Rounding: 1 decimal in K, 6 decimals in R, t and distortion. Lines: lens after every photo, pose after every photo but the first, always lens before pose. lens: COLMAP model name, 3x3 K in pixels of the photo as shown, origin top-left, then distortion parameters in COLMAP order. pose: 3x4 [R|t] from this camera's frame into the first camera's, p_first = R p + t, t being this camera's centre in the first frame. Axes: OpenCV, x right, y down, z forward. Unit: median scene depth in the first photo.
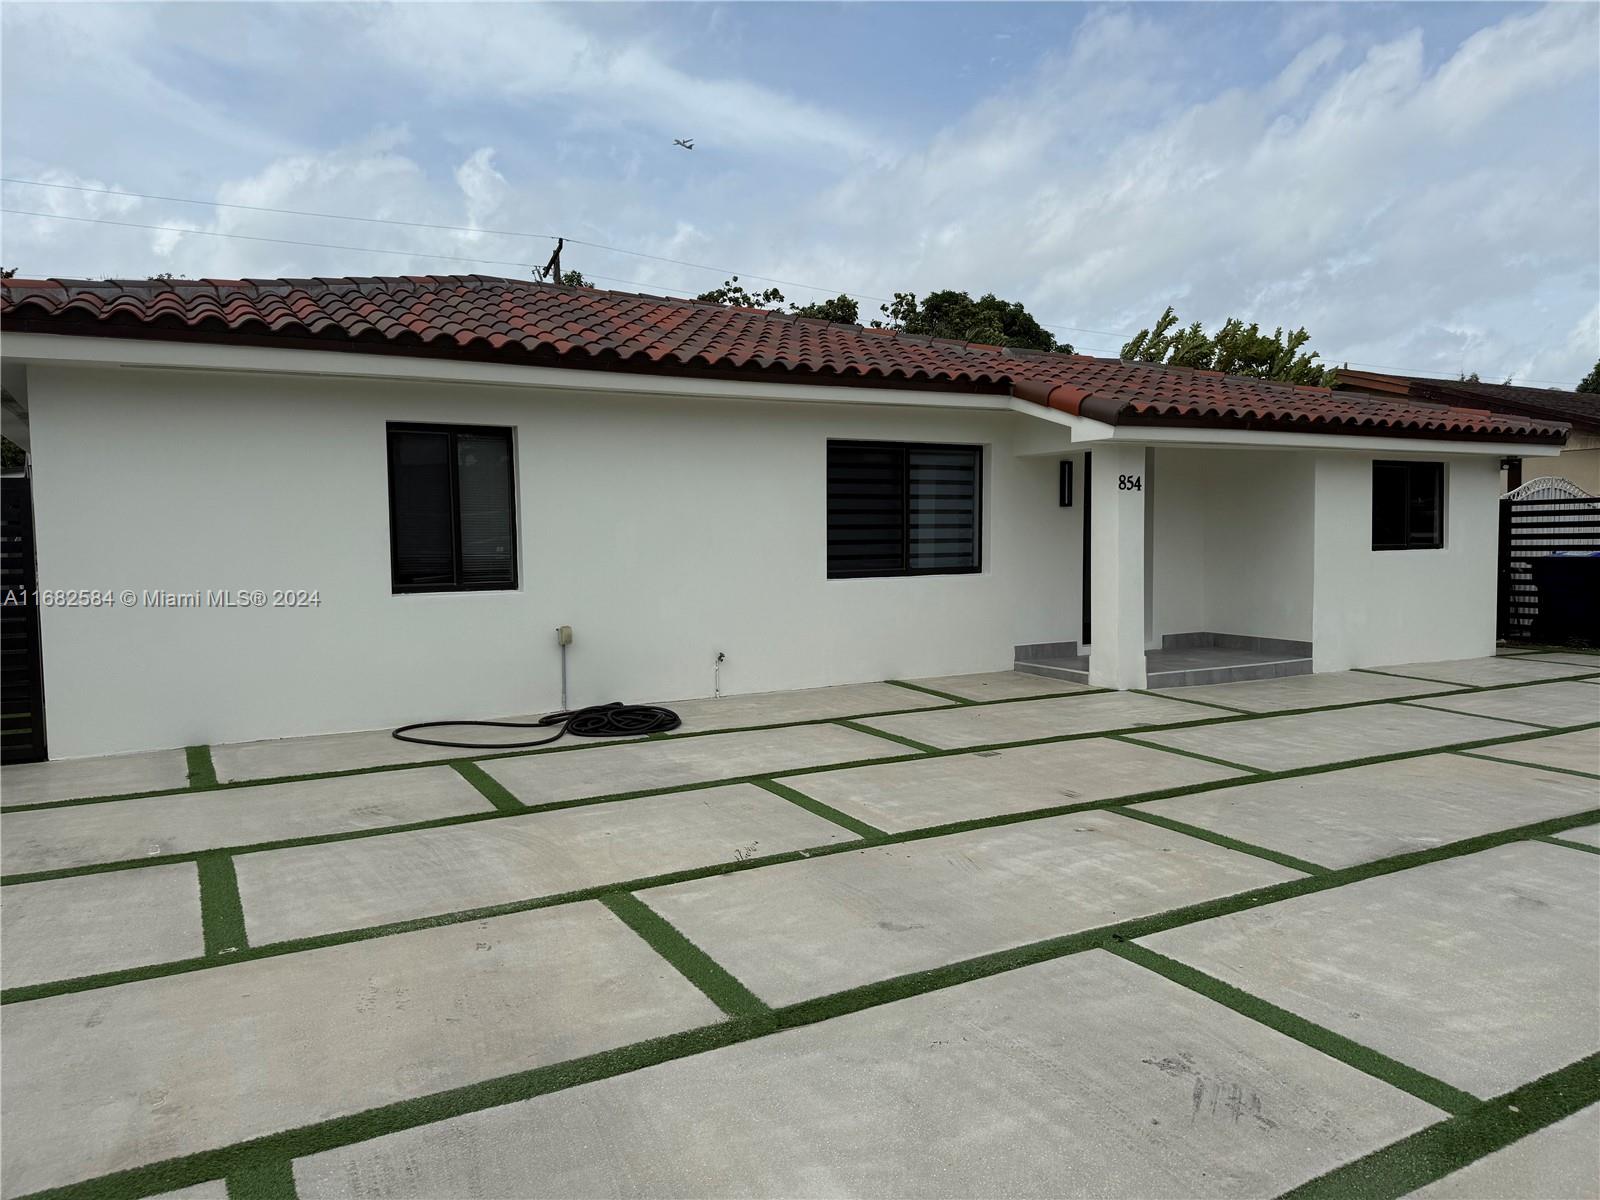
lens RADIAL K [[1121.5, 0, 792.7], [0, 1121.5, 586.6], [0, 0, 1]] dist [0.043243, -0.050049]
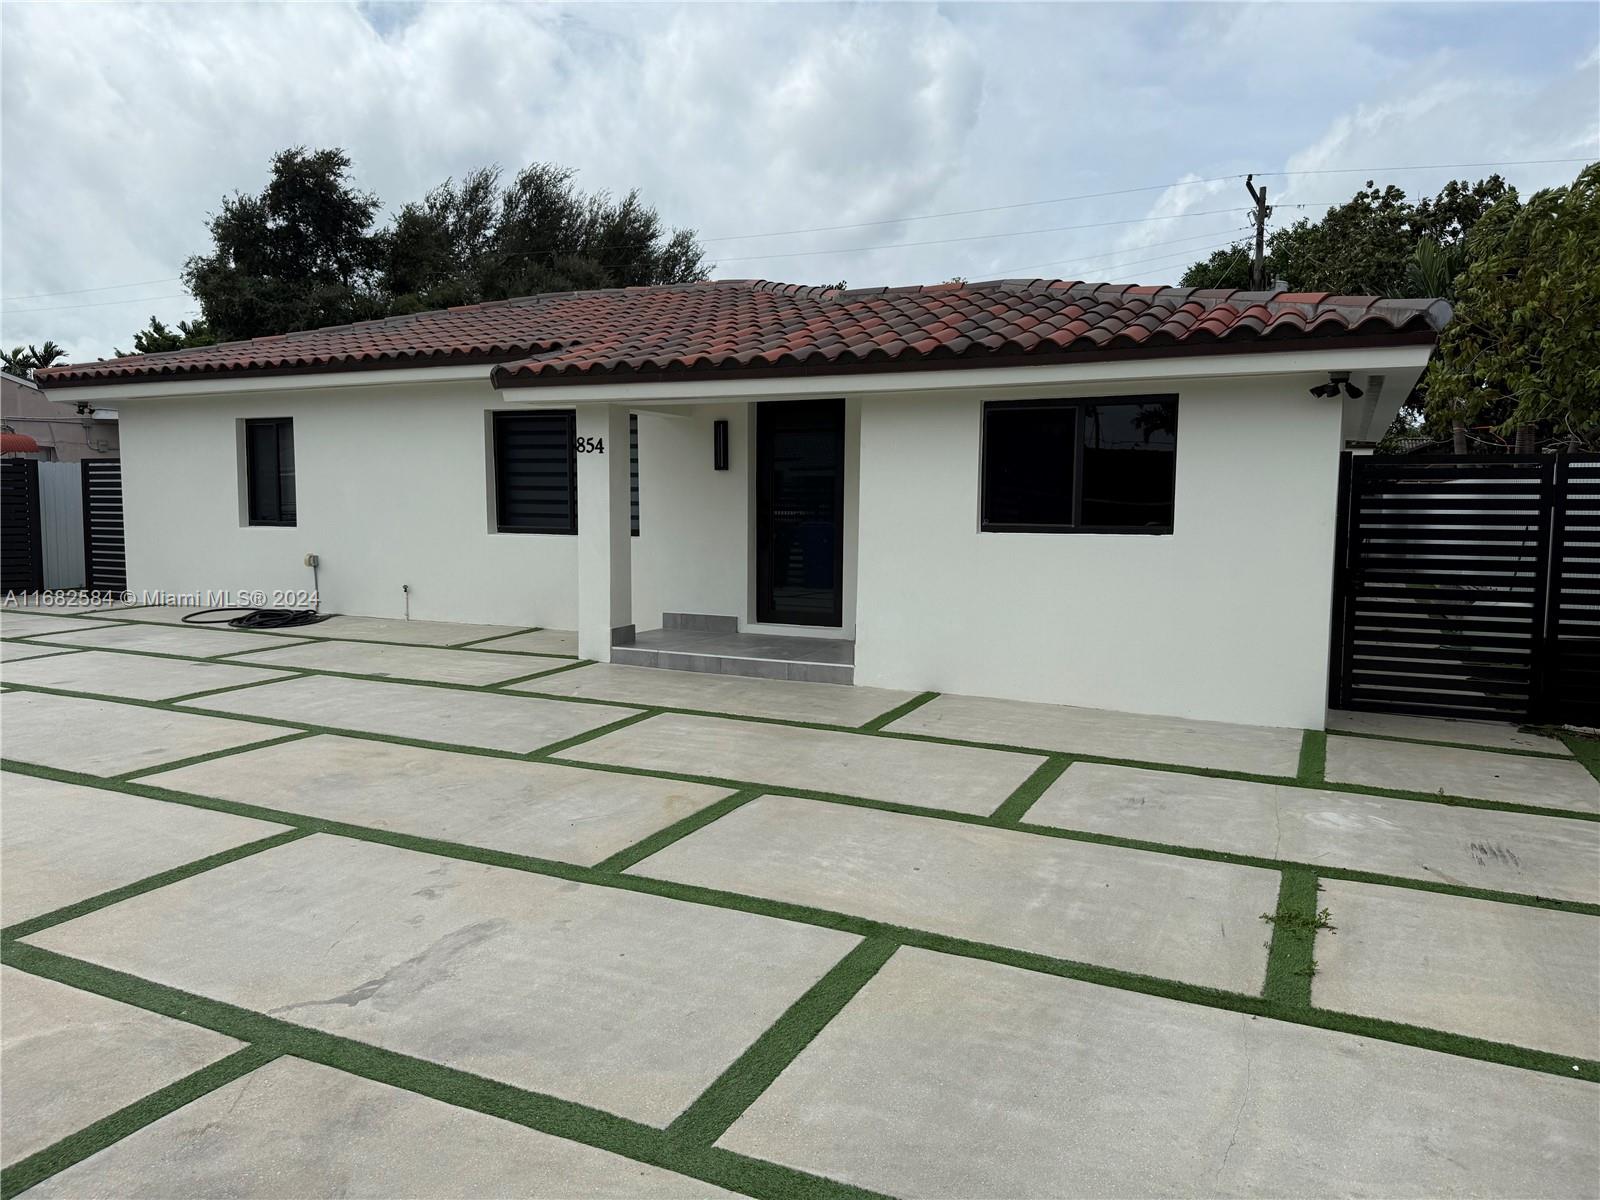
lens RADIAL K [[1121.5, 0, 801.2], [0, 1121.5, 593.9], [0, 0, 1]] dist [0.043243, -0.050049]
pose [[0.570411, 0.086860, -0.816753, 1.061963], [-0.053156, 0.996212, 0.068822, -0.036332], [0.819637, 0.004158, 0.572868, 0.528798]]
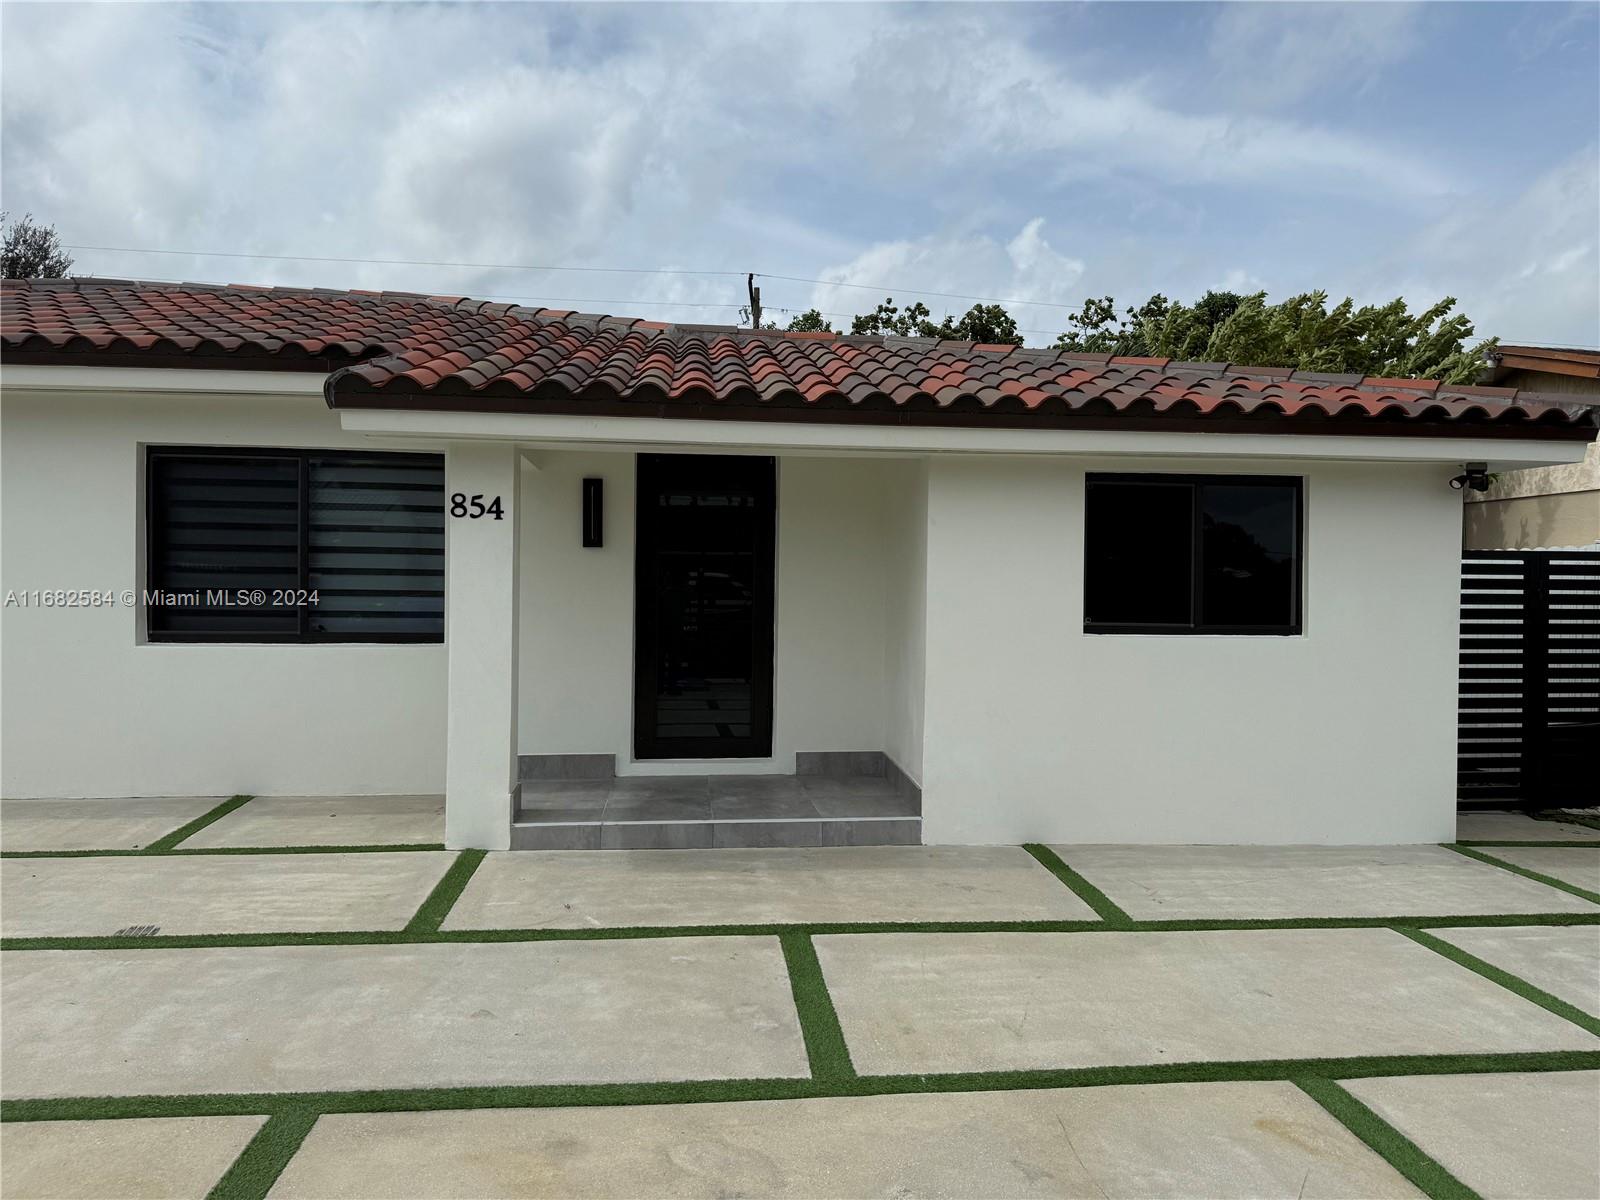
lens RADIAL K [[1121.5, 0, 810.1], [0, 1121.5, 578.2], [0, 0, 1]] dist [0.043243, -0.050049]
pose [[0.919936, 0.021756, -0.391465, 0.626475], [-0.041584, 0.998242, -0.042245, -0.030713], [0.389858, 0.055141, 0.919223, 0.450394]]
